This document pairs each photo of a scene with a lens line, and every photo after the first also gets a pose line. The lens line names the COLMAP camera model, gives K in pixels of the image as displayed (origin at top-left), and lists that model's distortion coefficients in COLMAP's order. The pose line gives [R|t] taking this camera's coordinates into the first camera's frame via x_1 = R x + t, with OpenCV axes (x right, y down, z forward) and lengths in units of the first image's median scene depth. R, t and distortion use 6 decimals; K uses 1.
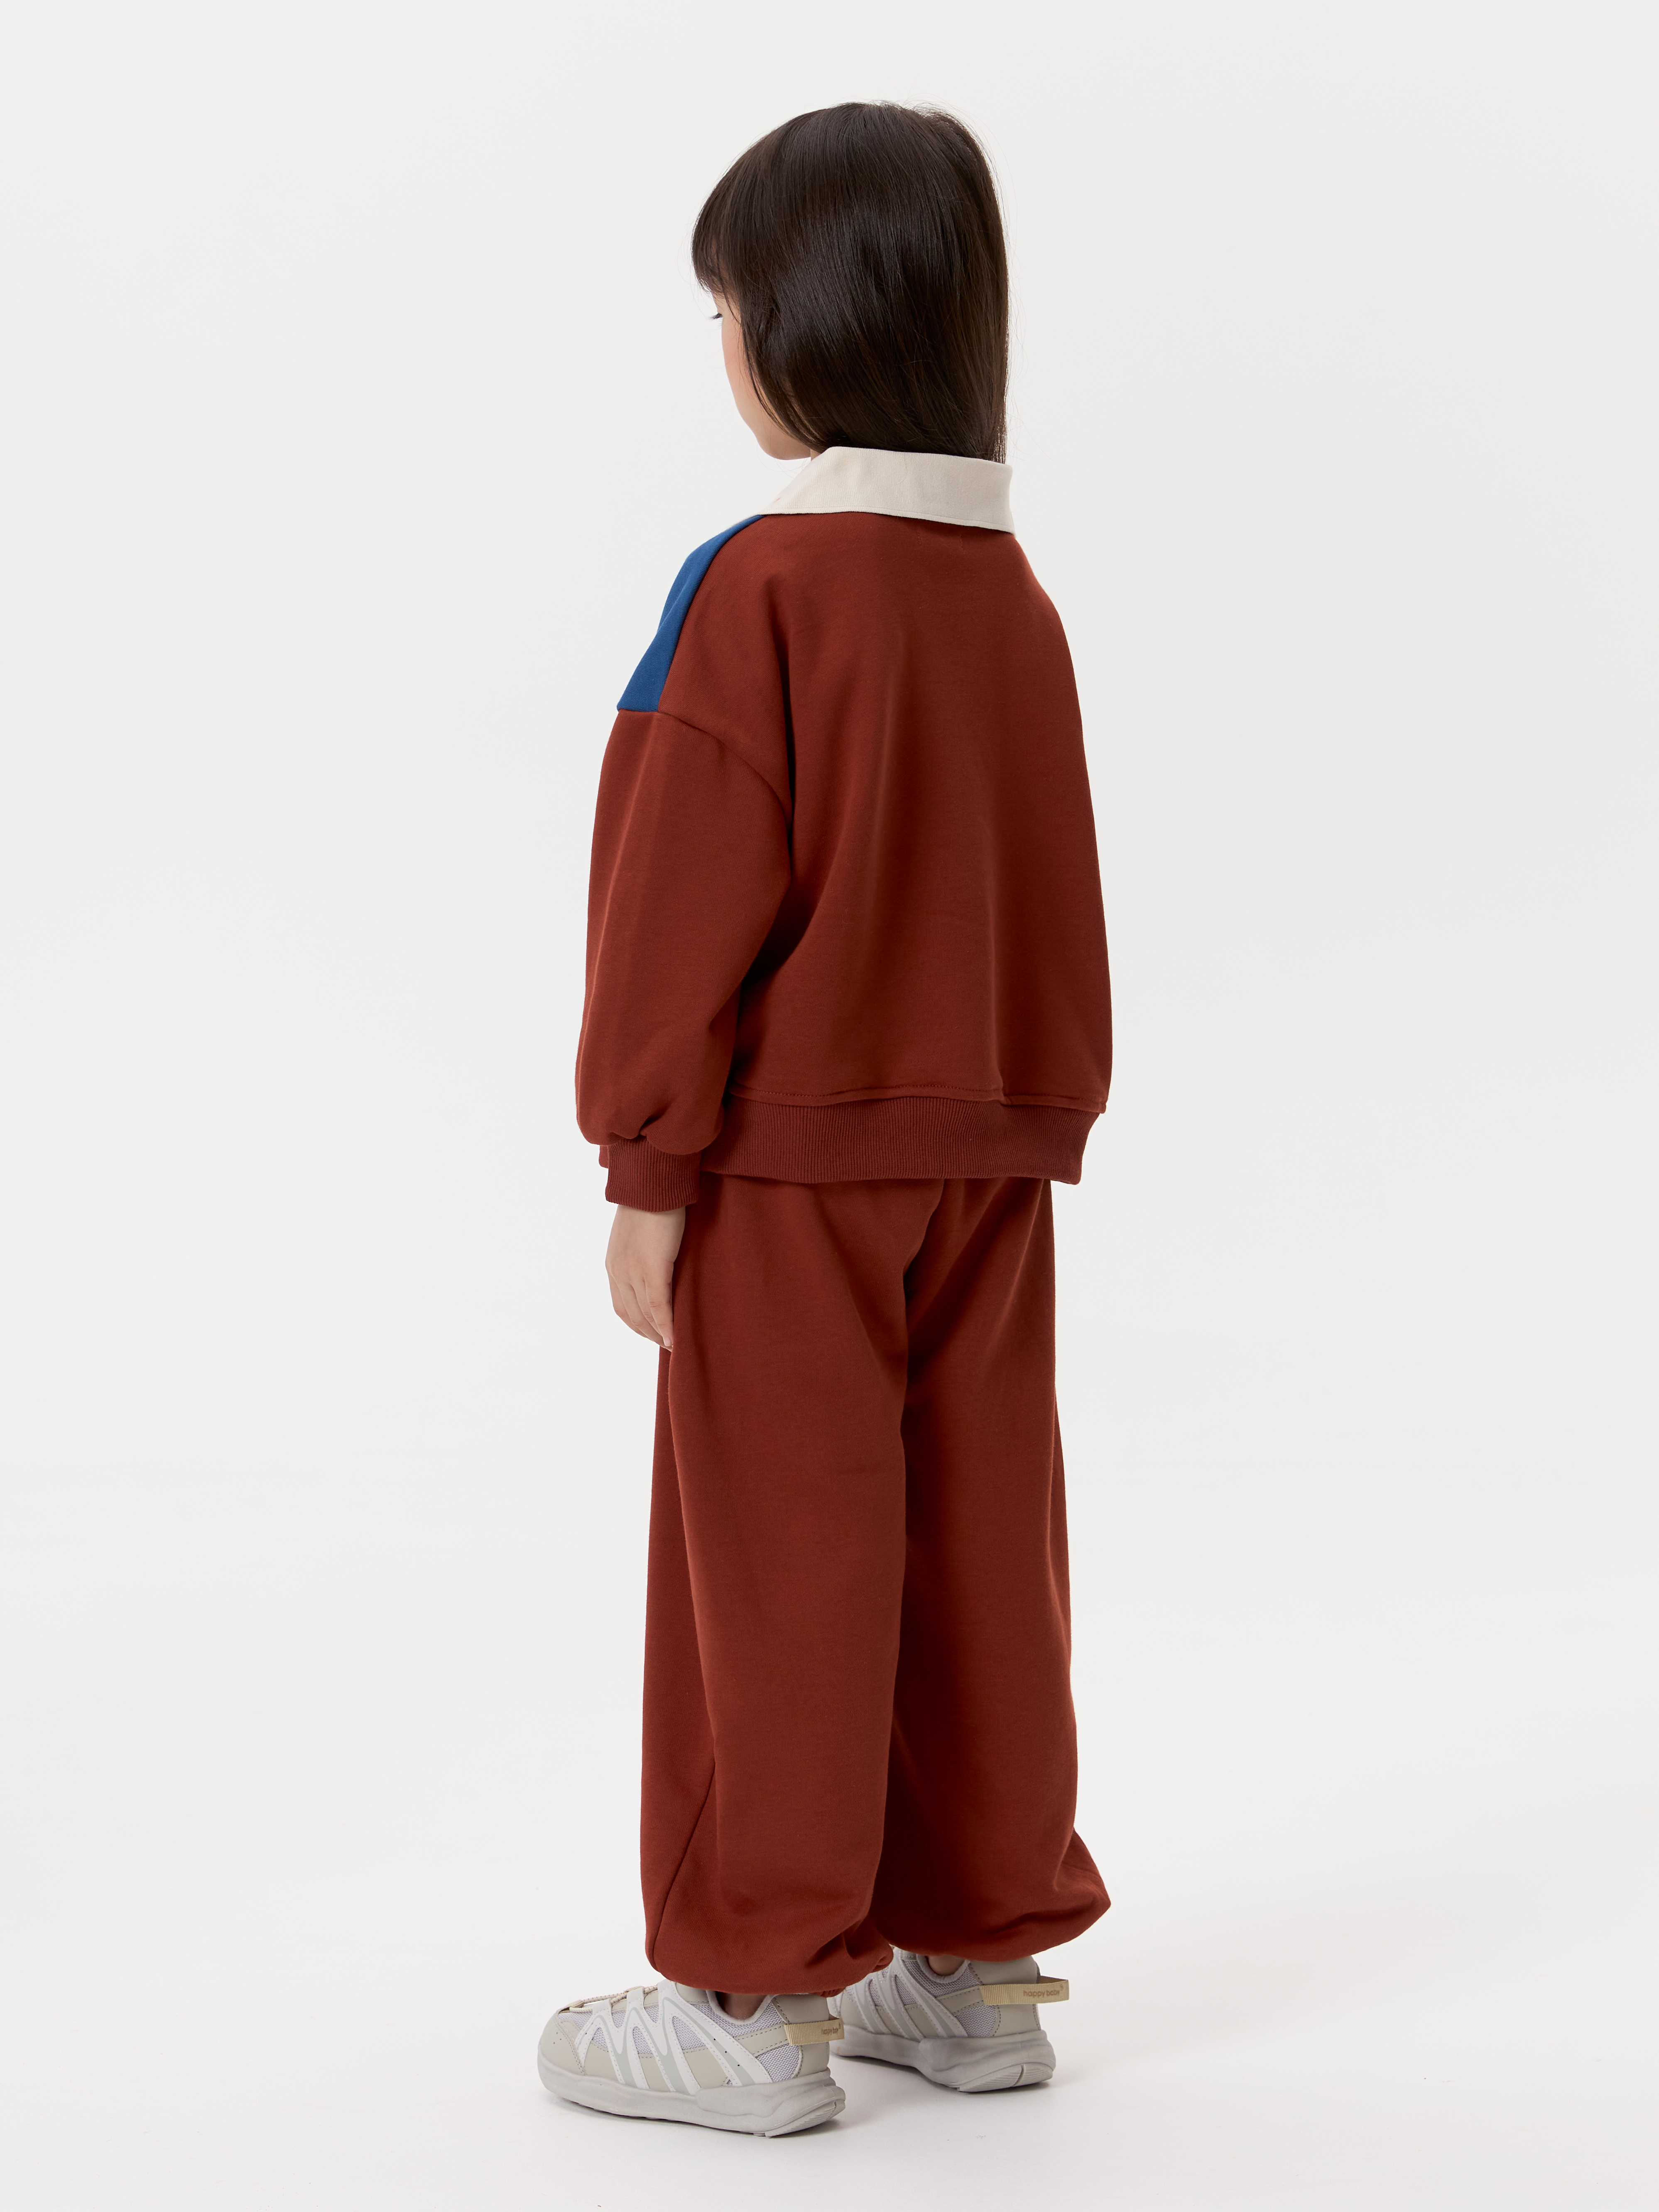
lens RADIAL K [[4304.3, 0, 829.5], [0, 4304.3, 1106.0], [0, 0, 1]] dist [-0.210078, 0.113735]
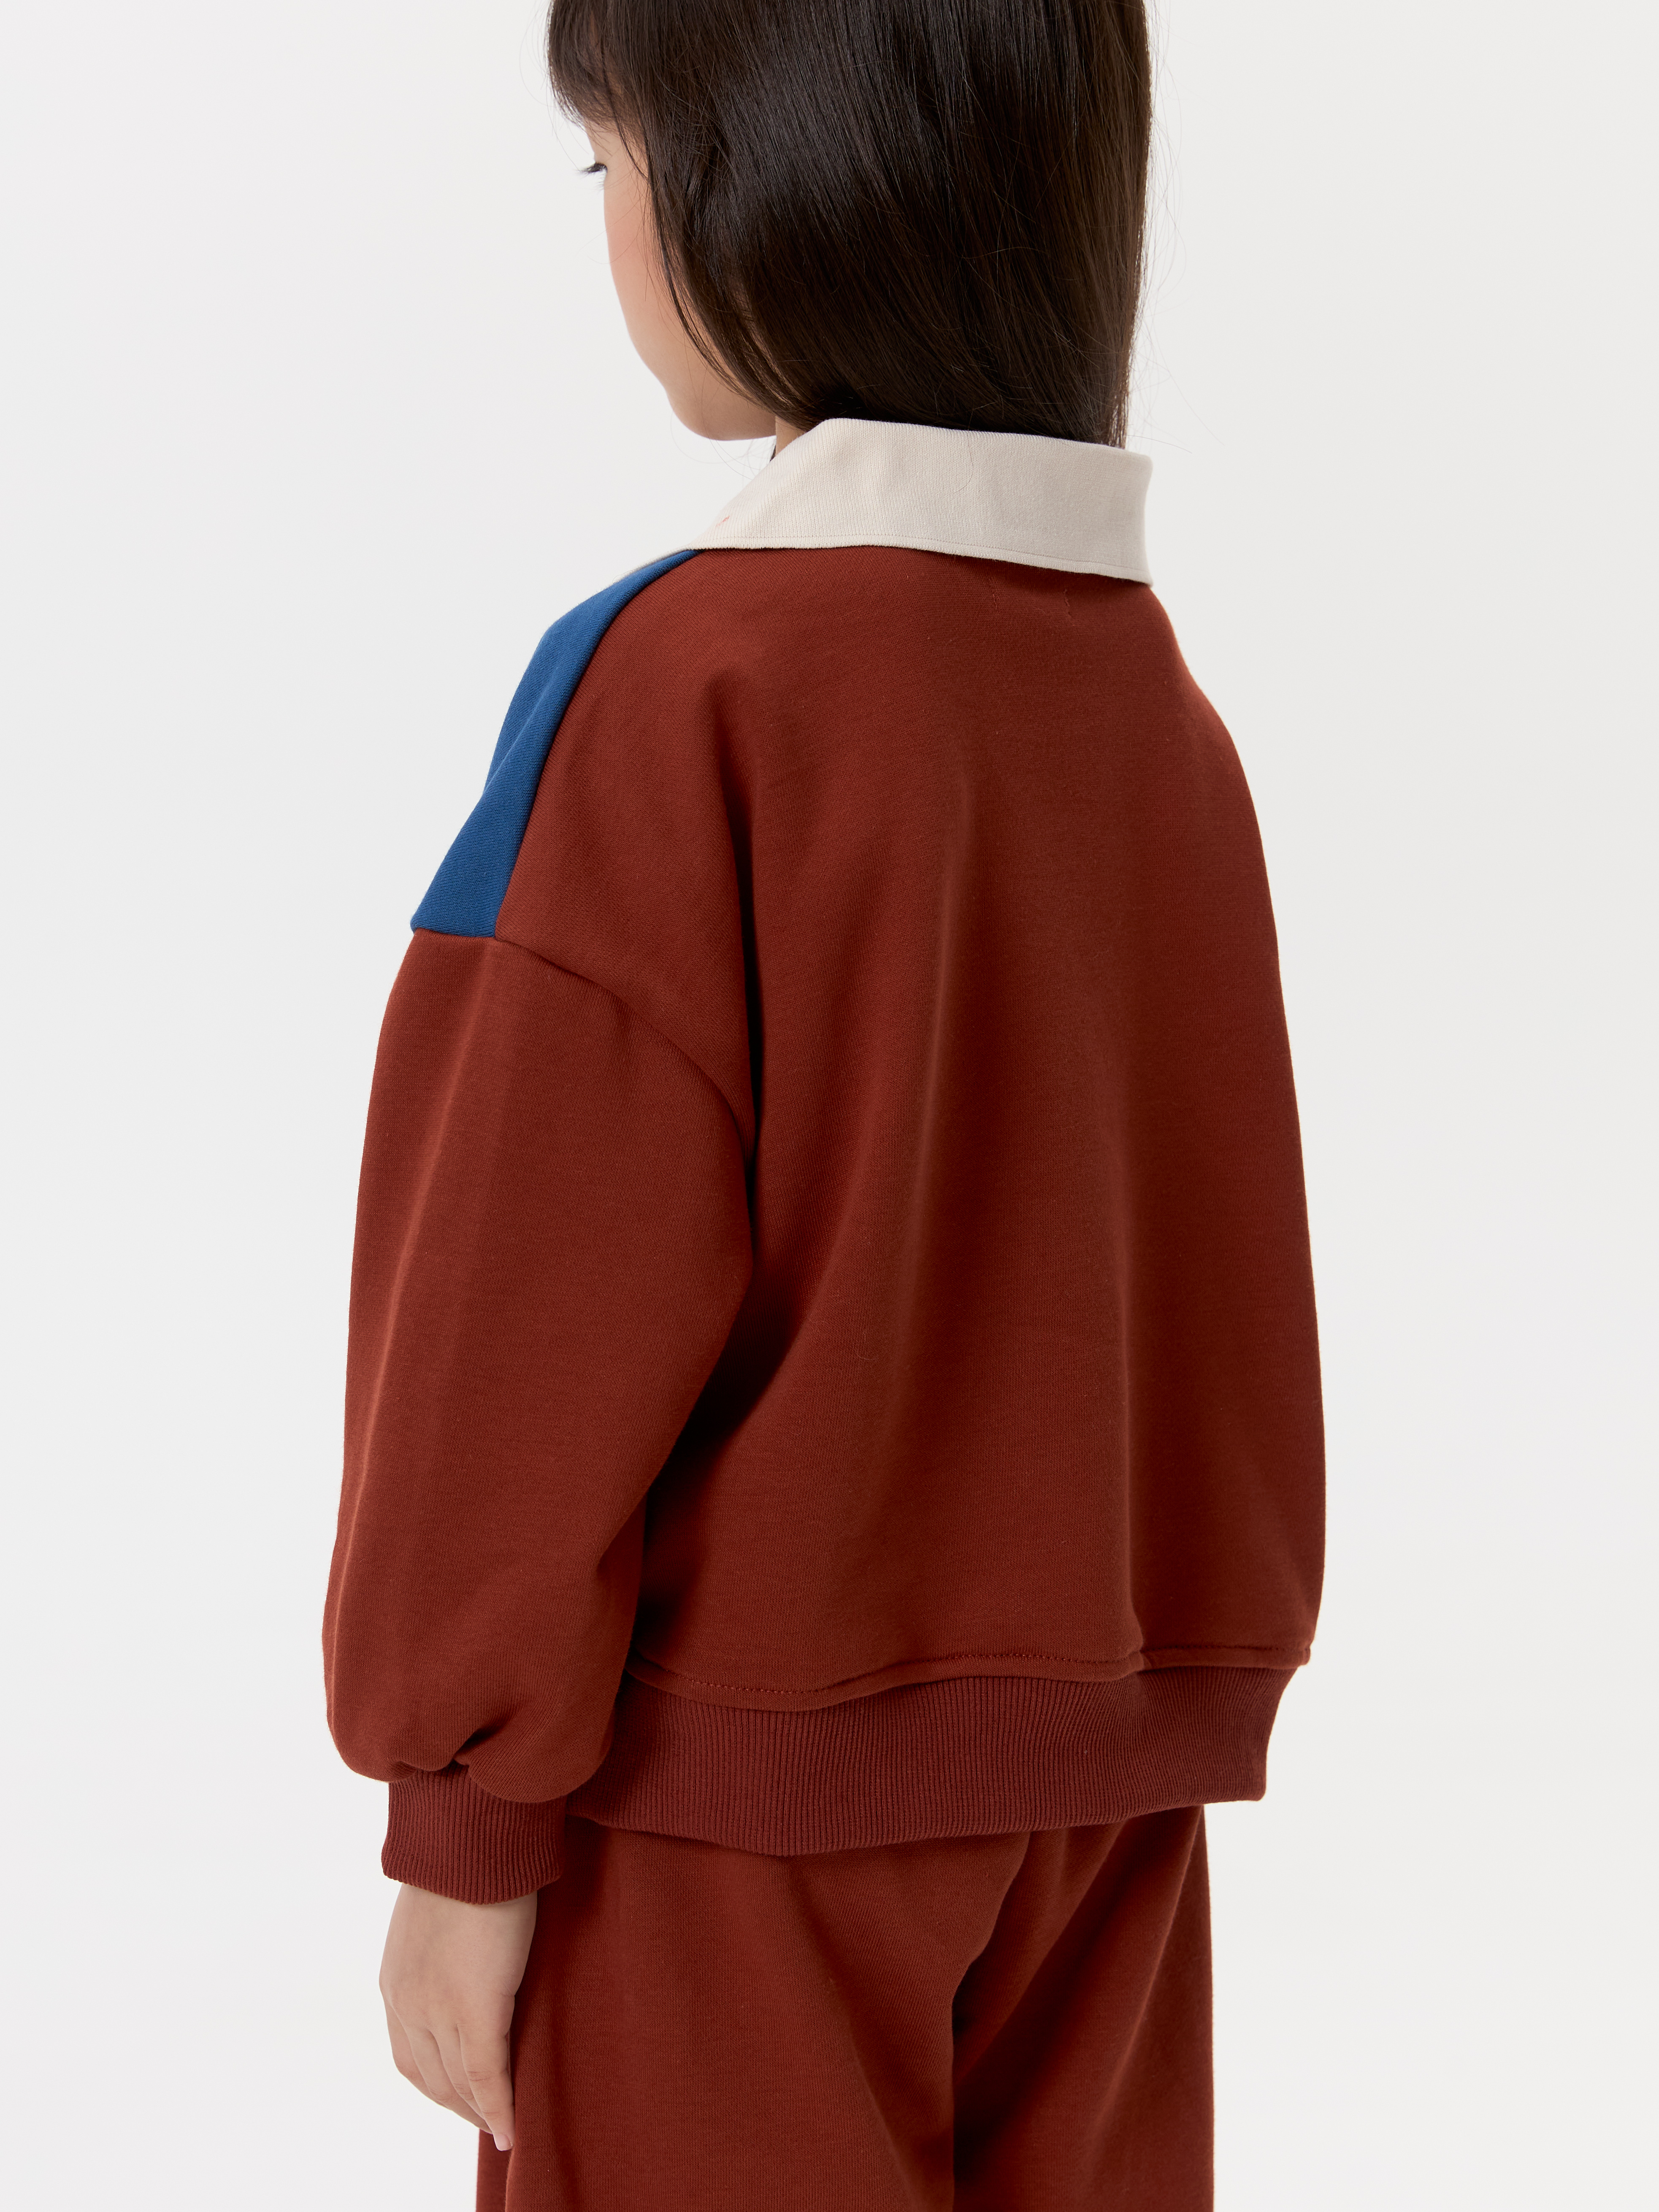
lens RADIAL K [[5354.6, 0, 829.5], [0, 5354.6, 1106.0], [0, 0, 1]] dist [-0.003072, -0.363951]
pose [[0.998911, 0.003894, 0.046495, -0.029271], [-0.002748, 0.999691, -0.024687, -0.055452], [-0.046576, 0.024532, 0.998613, 0.359543]]
